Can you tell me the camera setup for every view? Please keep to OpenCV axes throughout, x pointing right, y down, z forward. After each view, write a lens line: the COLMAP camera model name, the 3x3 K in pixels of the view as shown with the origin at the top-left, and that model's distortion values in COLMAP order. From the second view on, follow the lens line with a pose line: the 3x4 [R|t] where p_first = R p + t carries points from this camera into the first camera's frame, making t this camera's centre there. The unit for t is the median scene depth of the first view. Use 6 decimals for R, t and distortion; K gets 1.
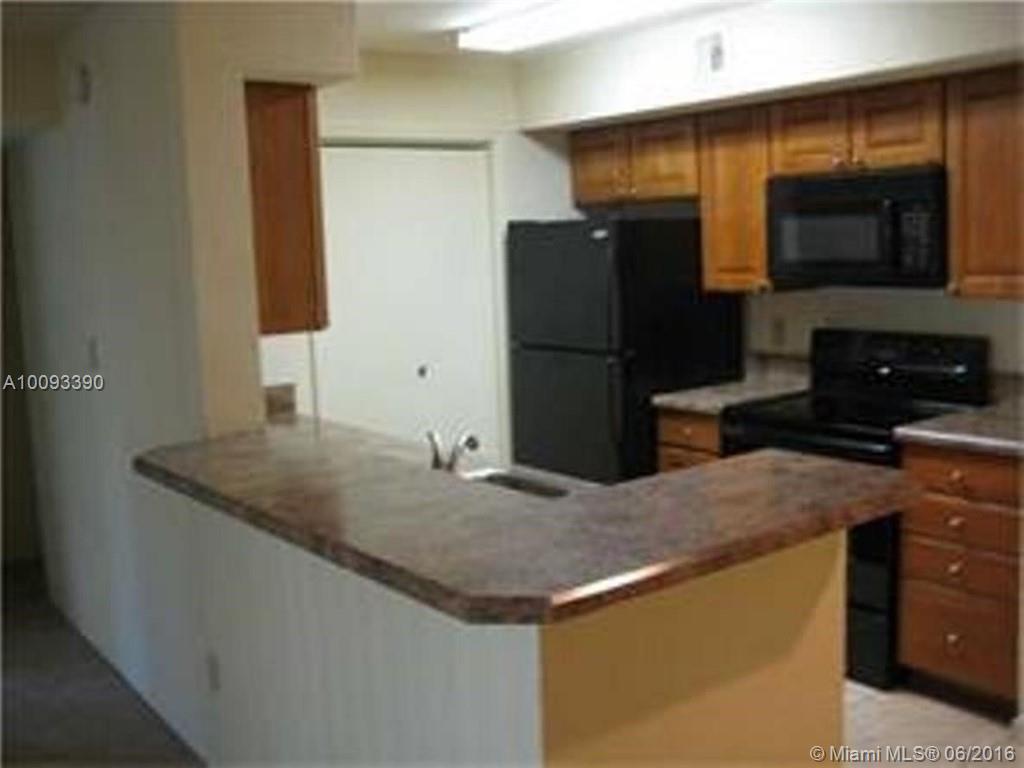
lens RADIAL K [[1044.9, 0, 512.9], [0, 1044.9, 385.3], [0, 0, 1]] dist [-0.132449, 0.000000]
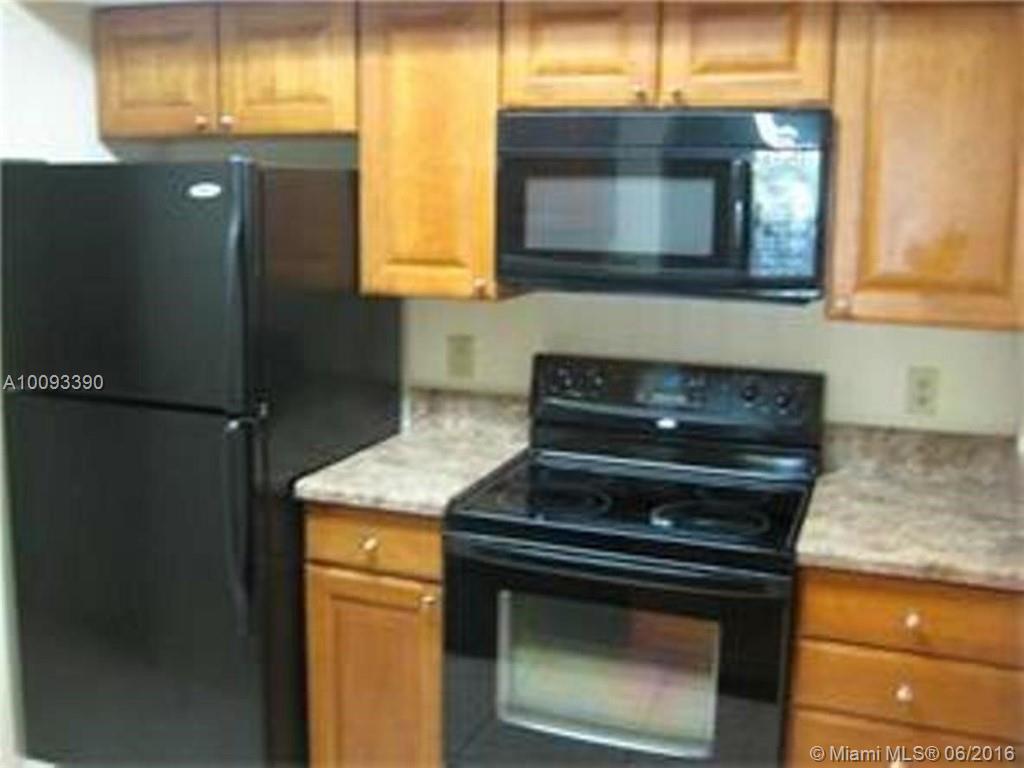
lens RADIAL K [[1044.9, 0, 513.6], [0, 1044.9, 377.6], [0, 0, 1]] dist [-0.132449, 0.000000]
pose [[0.843419, -0.039055, 0.535834, -0.067444], [0.020452, 0.998965, 0.040620, -0.067851], [-0.536866, -0.023301, 0.843345, 0.468953]]
